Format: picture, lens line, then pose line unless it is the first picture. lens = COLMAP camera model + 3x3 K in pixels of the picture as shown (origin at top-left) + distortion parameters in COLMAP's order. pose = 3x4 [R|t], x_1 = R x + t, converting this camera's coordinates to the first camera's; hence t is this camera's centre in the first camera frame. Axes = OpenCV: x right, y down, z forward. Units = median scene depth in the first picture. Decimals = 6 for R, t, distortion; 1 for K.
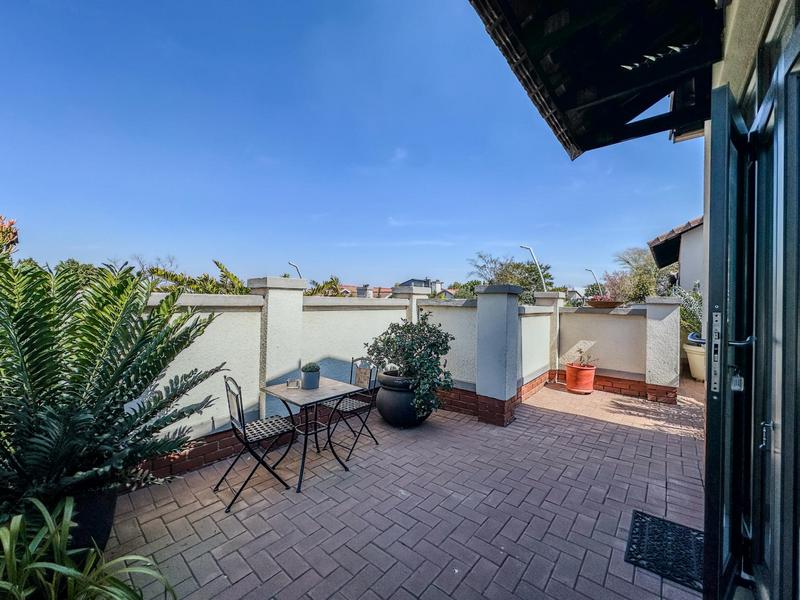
lens RADIAL K [[318.7, 0, 400.0], [0, 318.7, 300.0], [0, 0, 1]] dist [-0.001974, 0.000659]
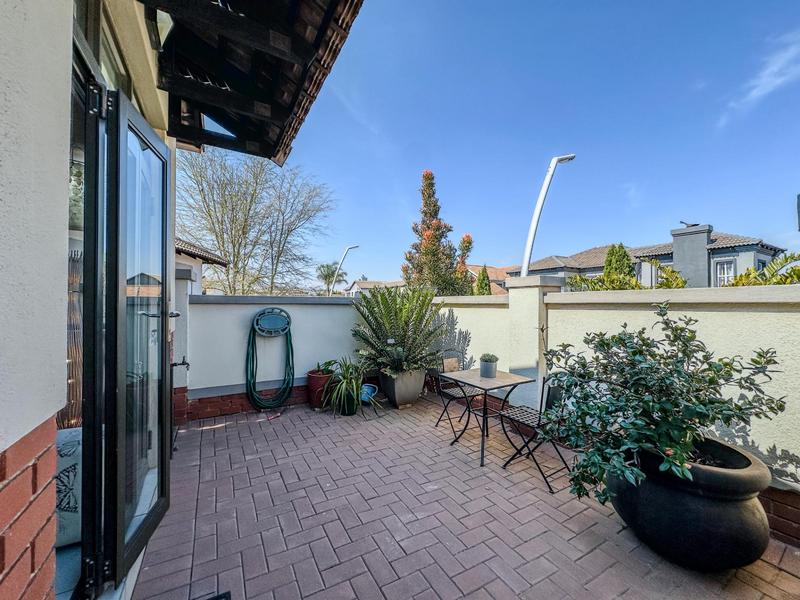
lens RADIAL K [[318.7, 0, 400.0], [0, 318.7, 300.0], [0, 0, 1]] dist [-0.001974, 0.000659]
pose [[-0.338345, -0.039379, -0.940198, 0.839460], [0.002373, 0.999085, -0.042700, 0.051165], [0.941019, -0.016679, -0.337942, 1.049631]]
